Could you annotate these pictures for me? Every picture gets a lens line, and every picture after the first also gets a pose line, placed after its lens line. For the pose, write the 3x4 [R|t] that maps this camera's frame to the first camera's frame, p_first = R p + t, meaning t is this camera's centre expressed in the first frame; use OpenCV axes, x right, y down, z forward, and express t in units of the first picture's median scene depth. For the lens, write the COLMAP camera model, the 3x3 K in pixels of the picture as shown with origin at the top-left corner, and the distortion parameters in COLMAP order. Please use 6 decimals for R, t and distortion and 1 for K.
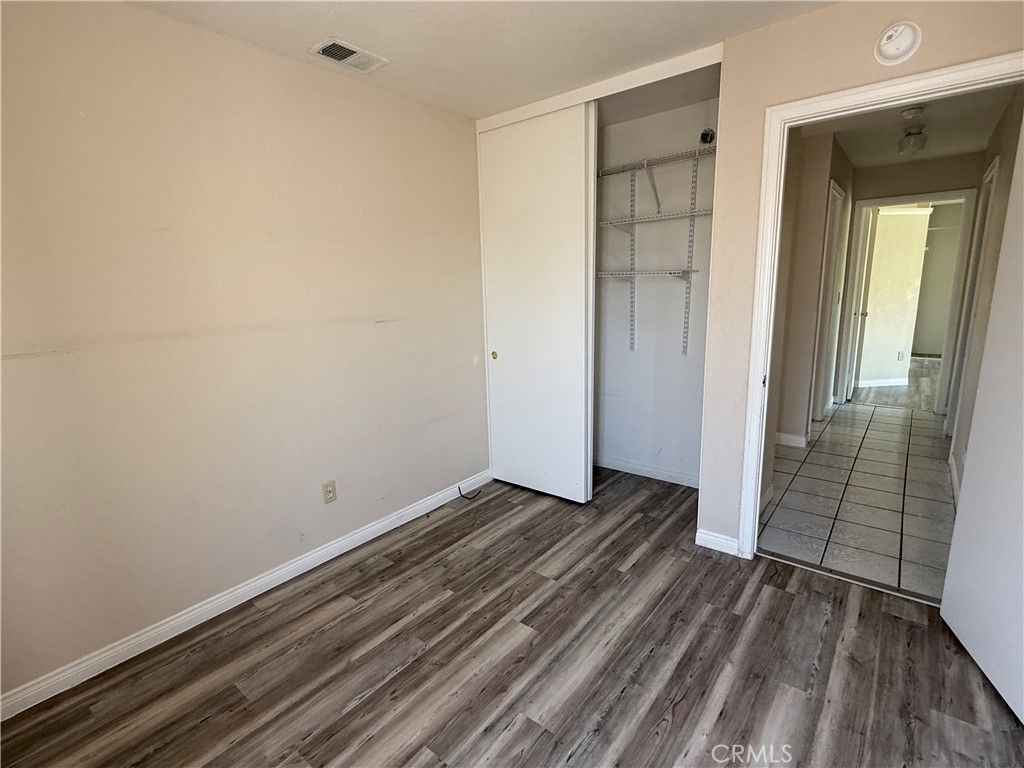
lens RADIAL K [[492.0, 0, 512.4], [0, 492.0, 380.4], [0, 0, 1]] dist [0.000351, 0.000617]
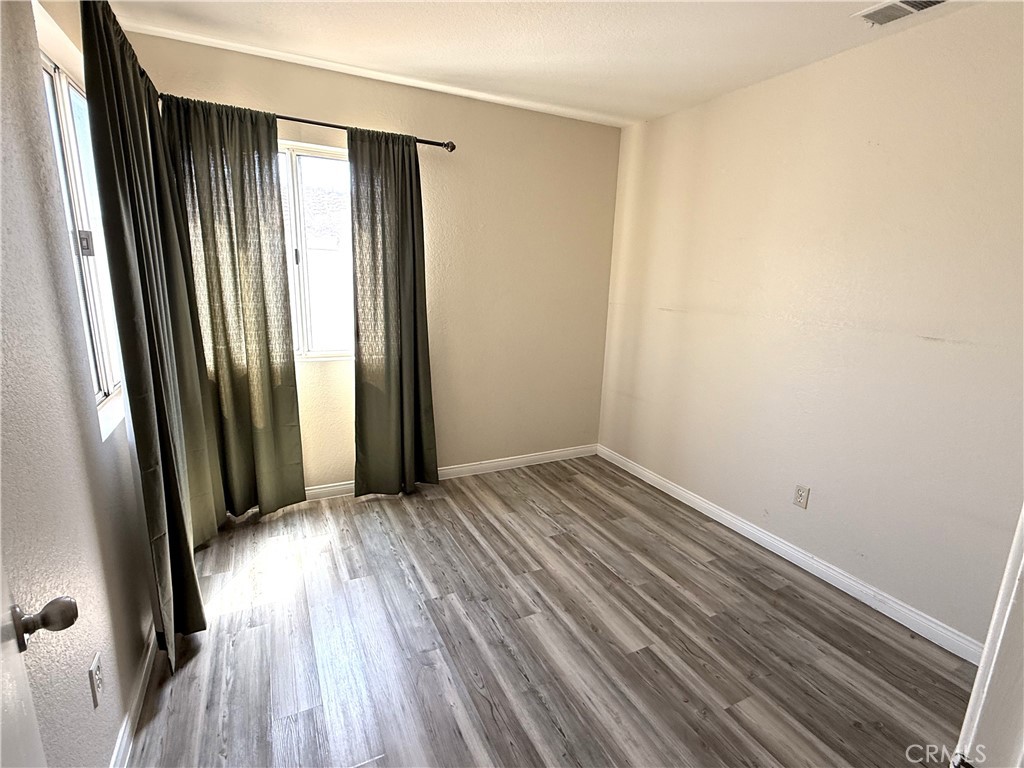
lens RADIAL K [[492.0, 0, 513.4], [0, 492.0, 384.5], [0, 0, 1]] dist [0.000351, 0.000617]
pose [[-0.409181, 0.217264, -0.886210, 0.925425], [-0.197331, 0.927183, 0.318421, -0.240653], [0.890860, 0.305168, -0.336512, 1.030123]]
